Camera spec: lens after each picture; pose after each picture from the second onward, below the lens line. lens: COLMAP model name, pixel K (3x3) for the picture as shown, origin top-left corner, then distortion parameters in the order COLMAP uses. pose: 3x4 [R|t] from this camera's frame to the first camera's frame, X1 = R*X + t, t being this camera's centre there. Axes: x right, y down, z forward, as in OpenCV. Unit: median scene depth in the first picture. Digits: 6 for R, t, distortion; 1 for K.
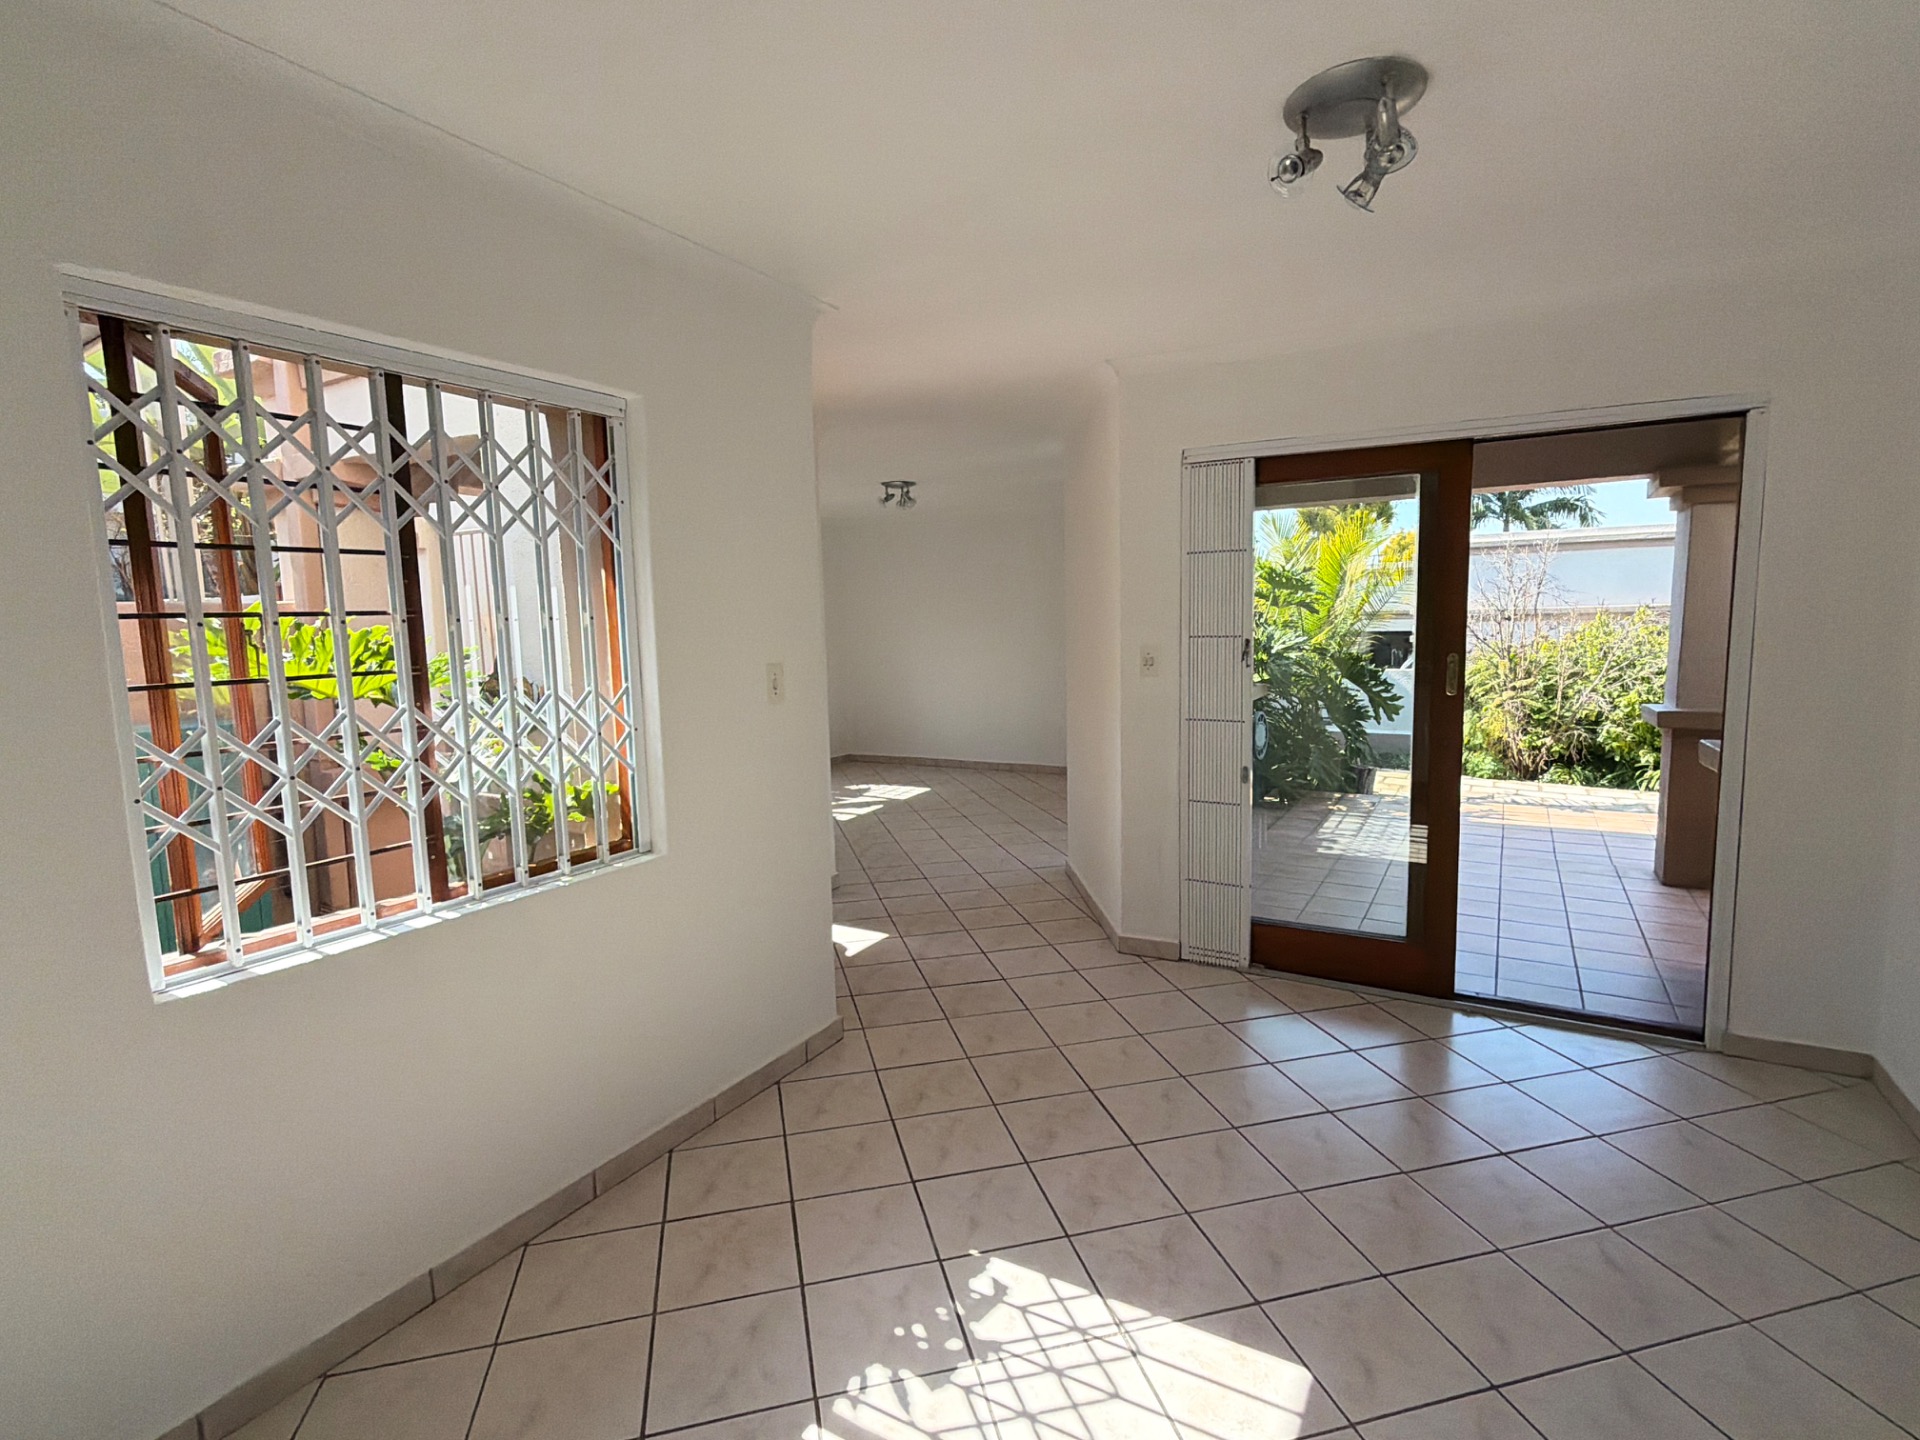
lens RADIAL K [[976.3, 0, 951.1], [0, 976.3, 724.7], [0, 0, 1]] dist [0.002957, 0.001418]
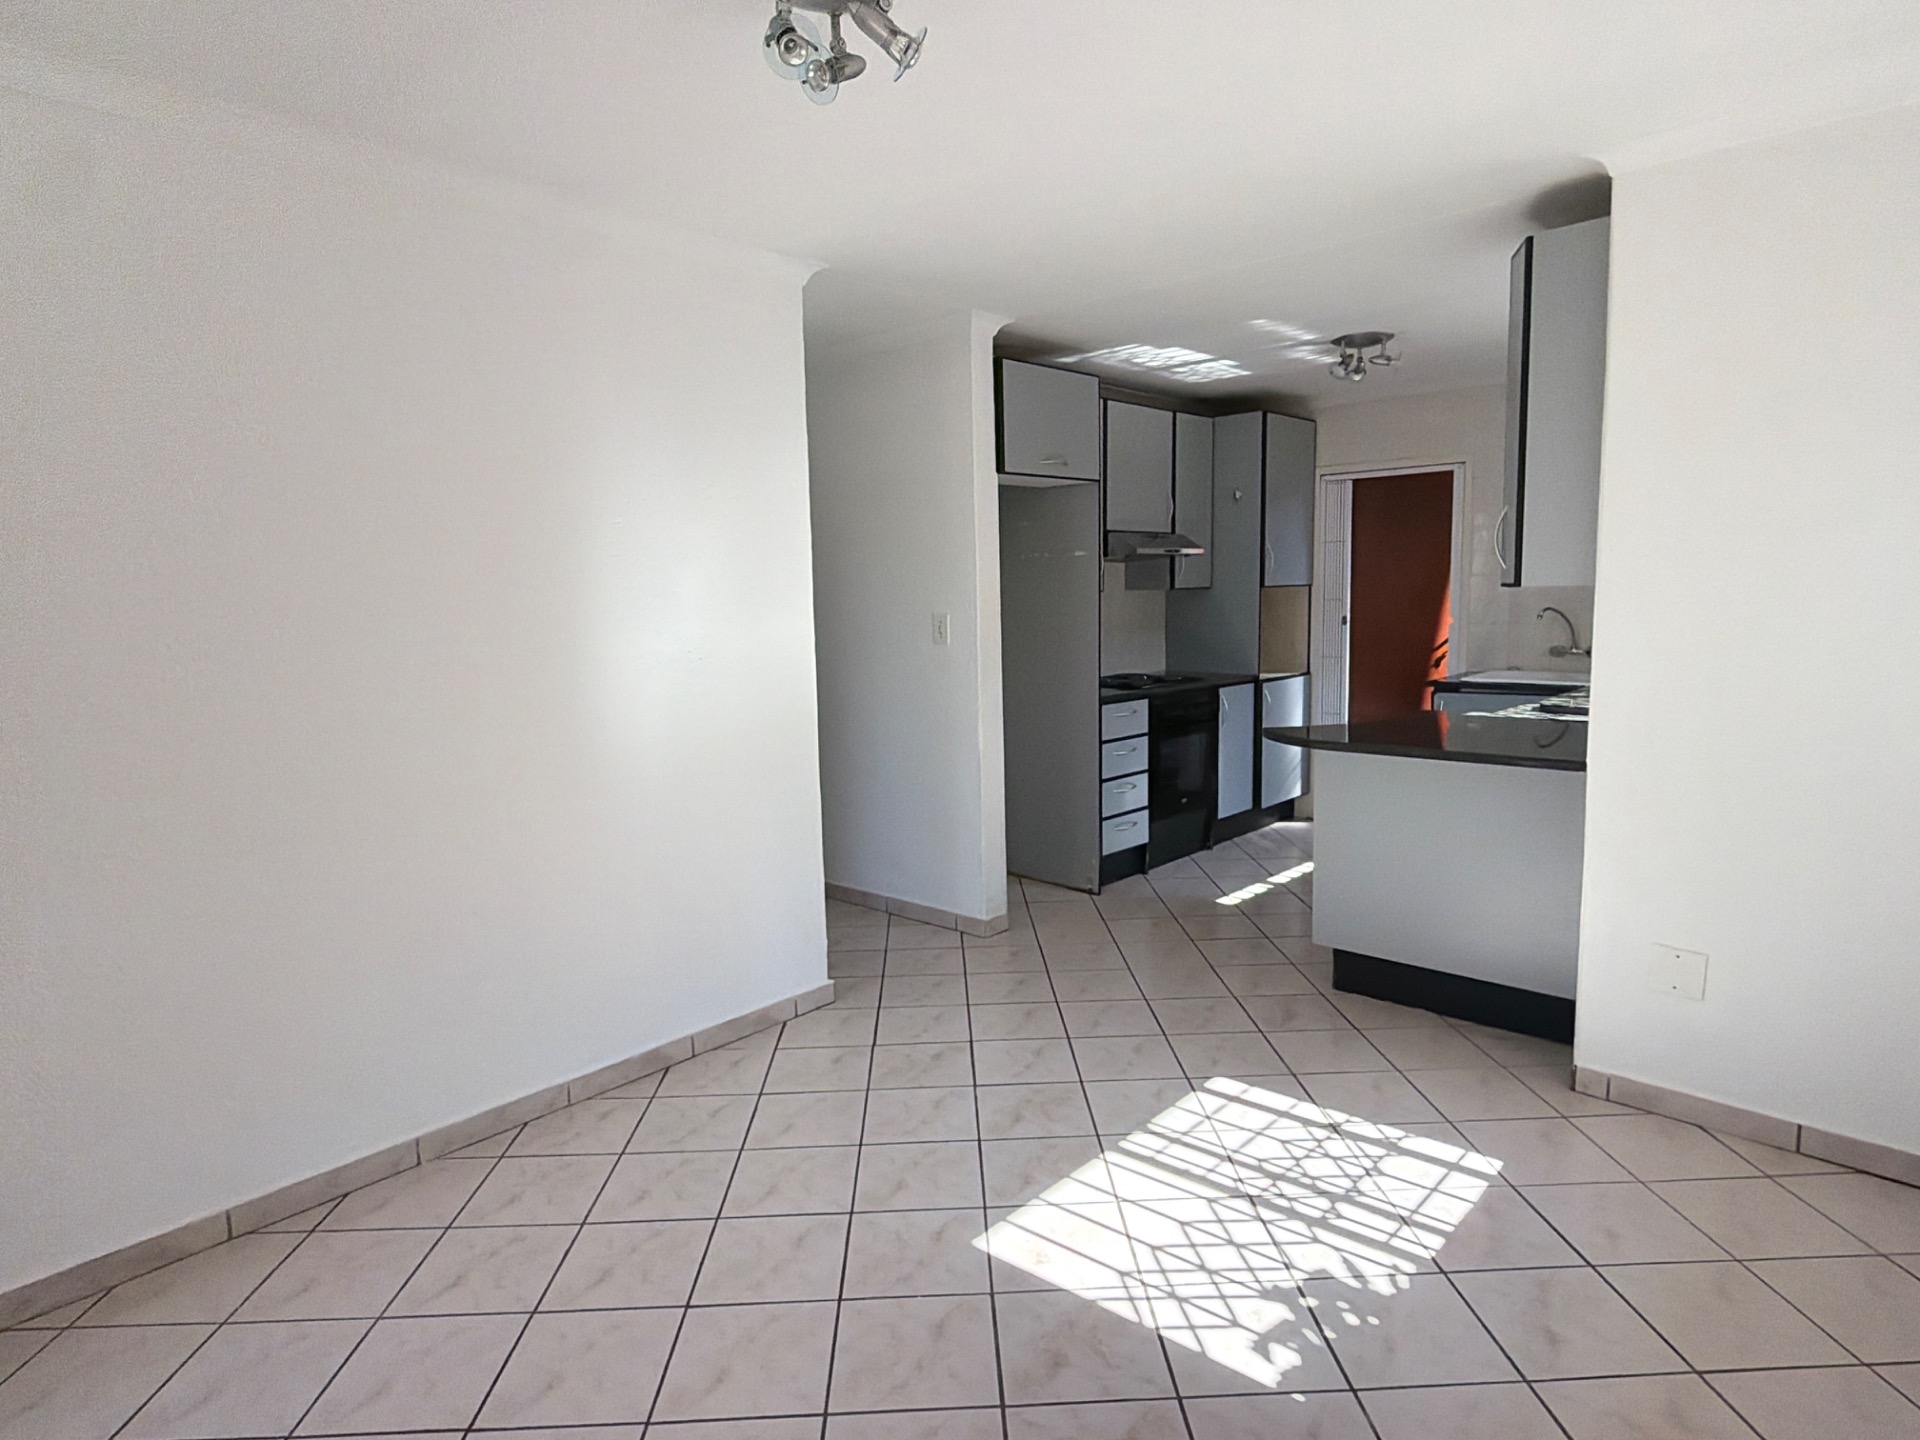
lens RADIAL K [[1071.2, 0, 960.0], [0, 1071.2, 720.0], [0, 0, 1]] dist [0.003847, 0.001871]
pose [[-0.977760, 0.022131, 0.208558, 0.106246], [0.069693, 0.972193, 0.223570, -0.197706], [-0.197810, 0.233133, -0.952113, 1.924963]]
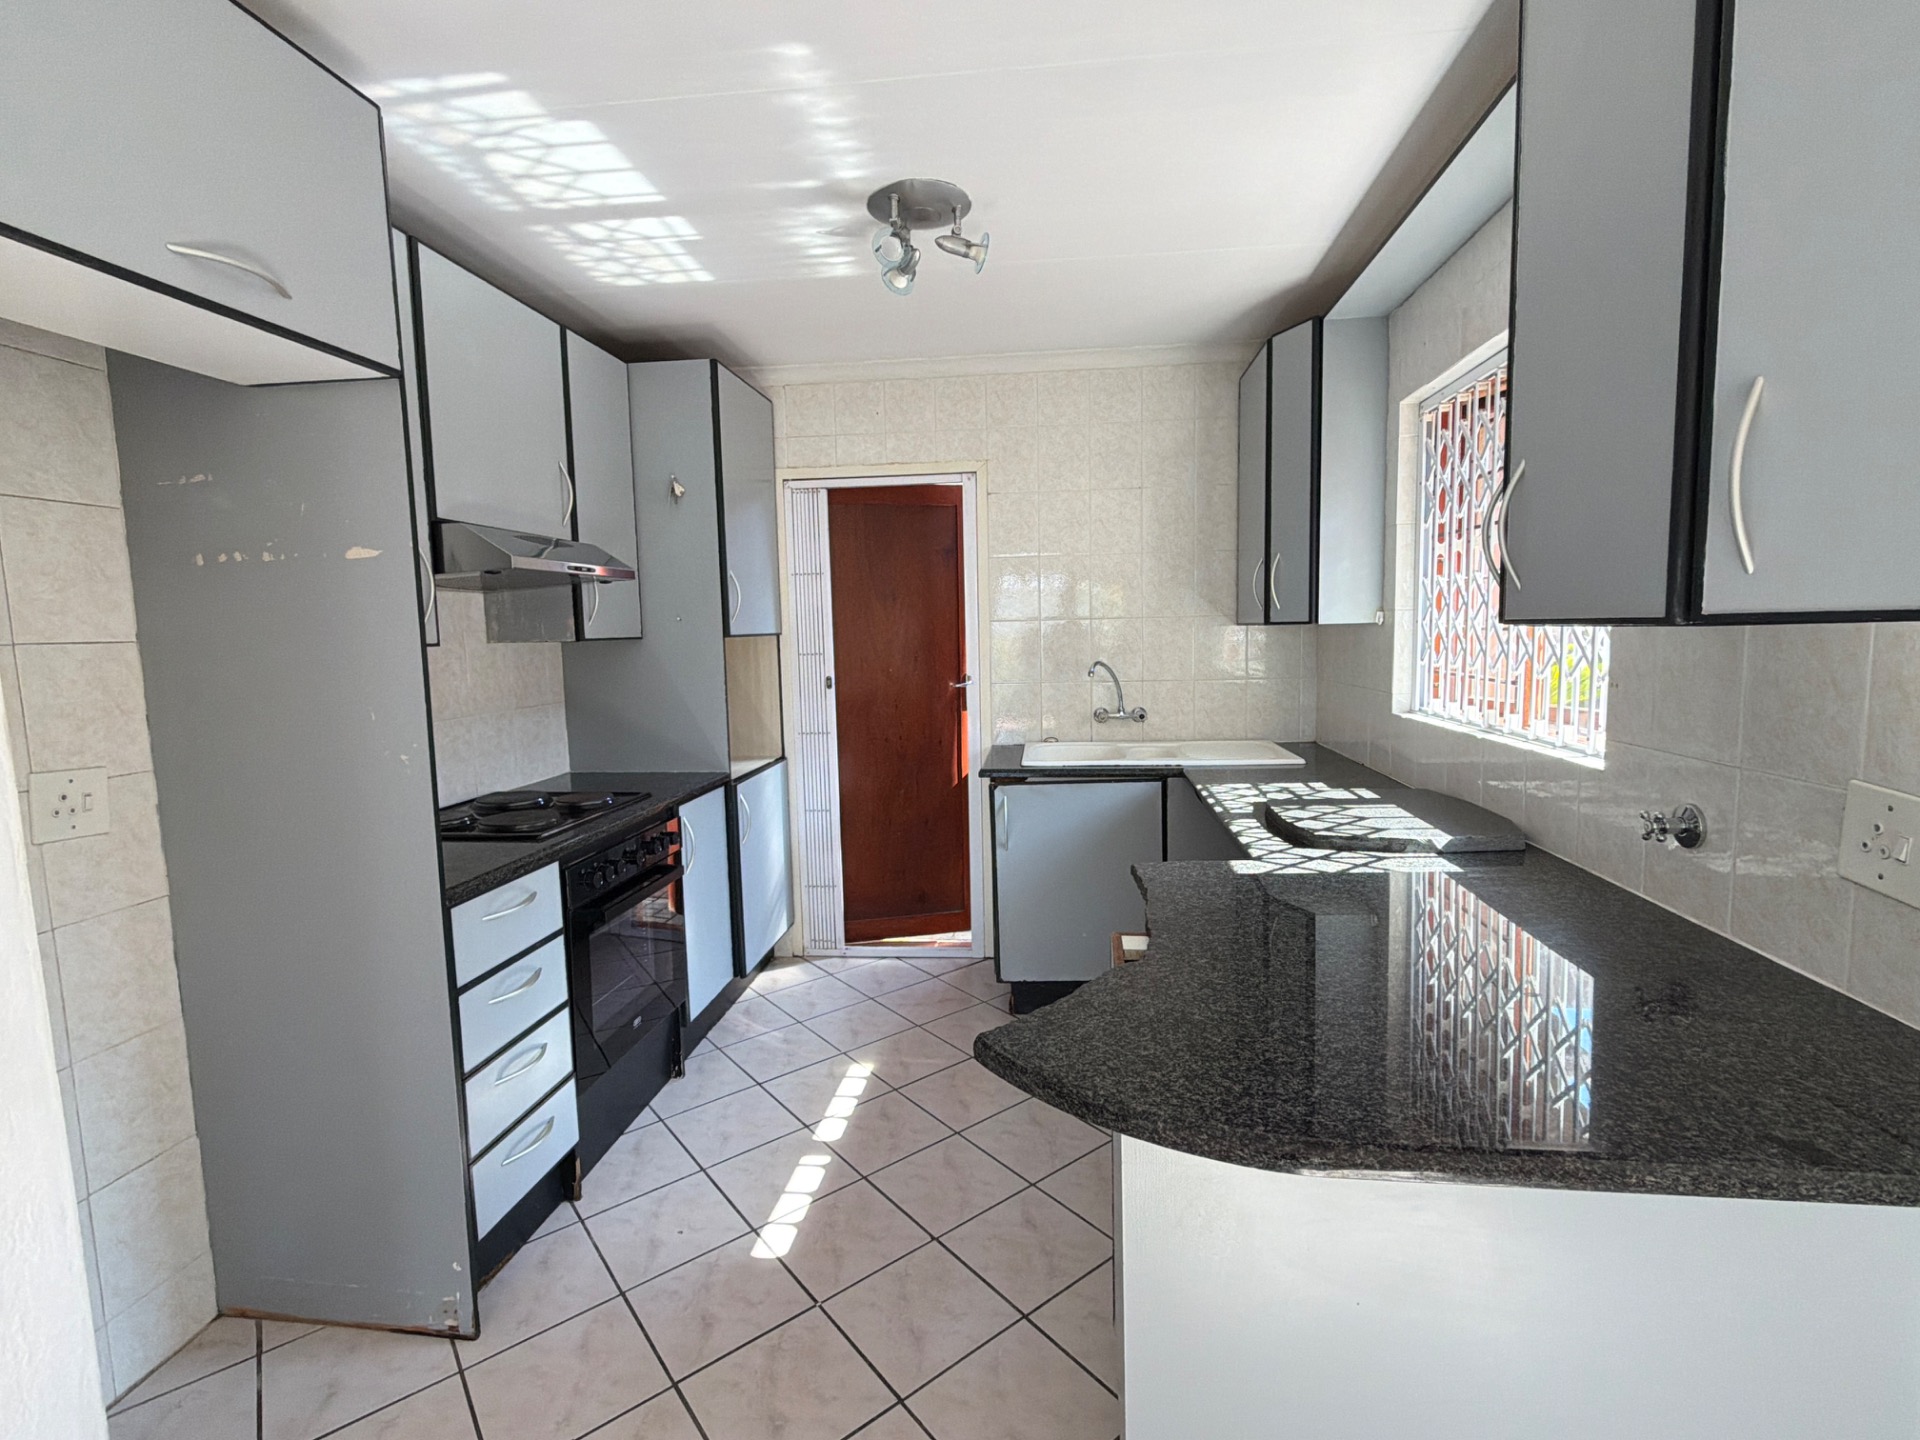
lens RADIAL K [[912.9, 0, 983.6], [0, 912.9, 717.8], [0, 0, 1]] dist [-0.011247, -0.000112]
pose [[-0.900204, 0.089061, -0.426263, 0.192913], [-0.001782, 0.978101, 0.208122, -0.023491], [0.435464, 0.188112, -0.880332, 0.441884]]
